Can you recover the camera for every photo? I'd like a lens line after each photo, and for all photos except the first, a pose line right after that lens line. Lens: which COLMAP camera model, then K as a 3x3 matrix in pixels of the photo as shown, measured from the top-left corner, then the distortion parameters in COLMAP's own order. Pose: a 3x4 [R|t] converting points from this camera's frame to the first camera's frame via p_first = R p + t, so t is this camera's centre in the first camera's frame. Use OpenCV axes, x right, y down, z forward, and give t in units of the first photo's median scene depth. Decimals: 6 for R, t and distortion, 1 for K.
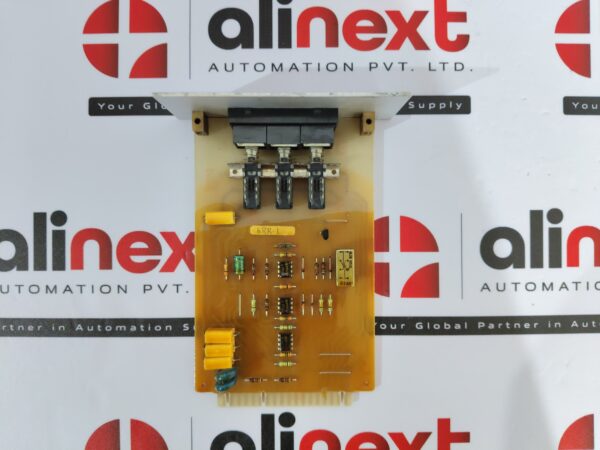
lens RADIAL K [[467.4, 0, 296.0], [0, 467.4, 226.8], [0, 0, 1]] dist [0.007990, -0.089448]
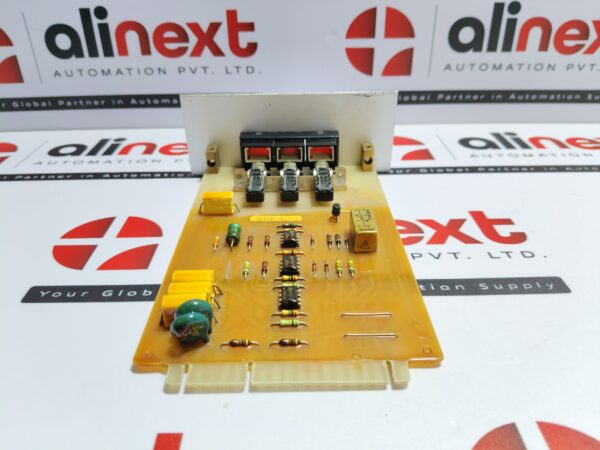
lens RADIAL K [[467.4, 0, 299.1], [0, 467.4, 225.9], [0, 0, 1]] dist [0.007990, -0.089448]
pose [[0.999766, -0.021641, -0.000681, -0.028557], [0.010386, 0.506956, -0.861909, 0.297401], [0.018998, 0.861700, 0.507062, 0.562411]]
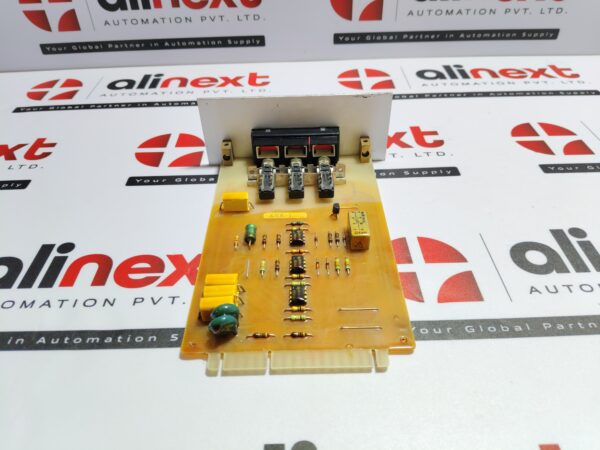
lens RADIAL K [[467.4, 0, 300.1], [0, 467.4, 223.4], [0, 0, 1]] dist [0.007990, -0.089448]
pose [[0.999377, -0.033549, -0.010968, -0.007557], [0.013050, 0.639923, -0.768328, 0.703109], [0.032795, 0.767706, 0.639962, 0.351987]]
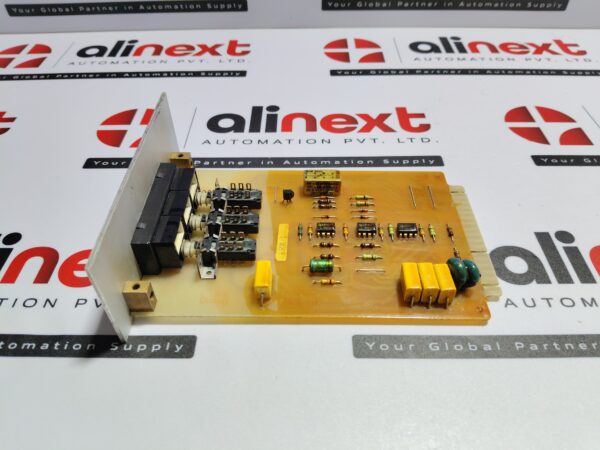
lens RADIAL K [[467.4, 0, 301.2], [0, 467.4, 224.3], [0, 0, 1]] dist [0.007990, -0.089448]
pose [[0.999769, -0.007046, -0.020285, 0.074295], [-0.009498, 0.702122, -0.711994, 0.599903], [0.019260, 0.712022, 0.701893, 0.354754]]
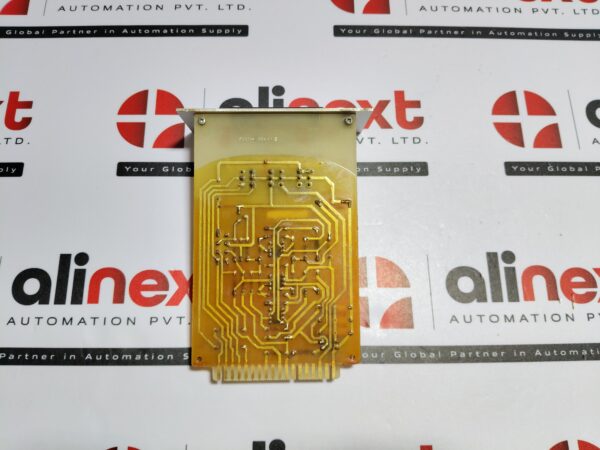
lens RADIAL K [[467.4, 0, 298.2], [0, 467.4, 224.7], [0, 0, 1]] dist [0.007990, -0.089448]
pose [[0.999914, -0.000246, 0.013131, 0.014224], [0.003791, 0.962655, -0.270706, 0.215821], [-0.012575, 0.270733, 0.962572, -0.146781]]
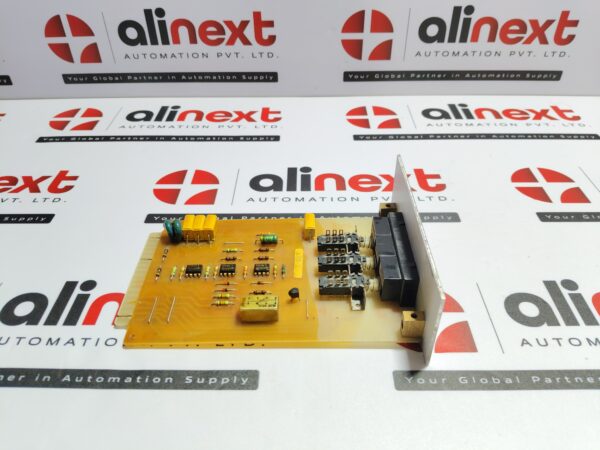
lens RADIAL K [[467.4, 0, 298.7], [0, 467.4, 219.9], [0, 0, 1]] dist [0.007990, -0.089448]
pose [[0.999675, -0.006771, -0.024558, -0.011533], [-0.014916, 0.625902, -0.779759, 0.696495], [0.020651, 0.779872, 0.625598, 0.240825]]
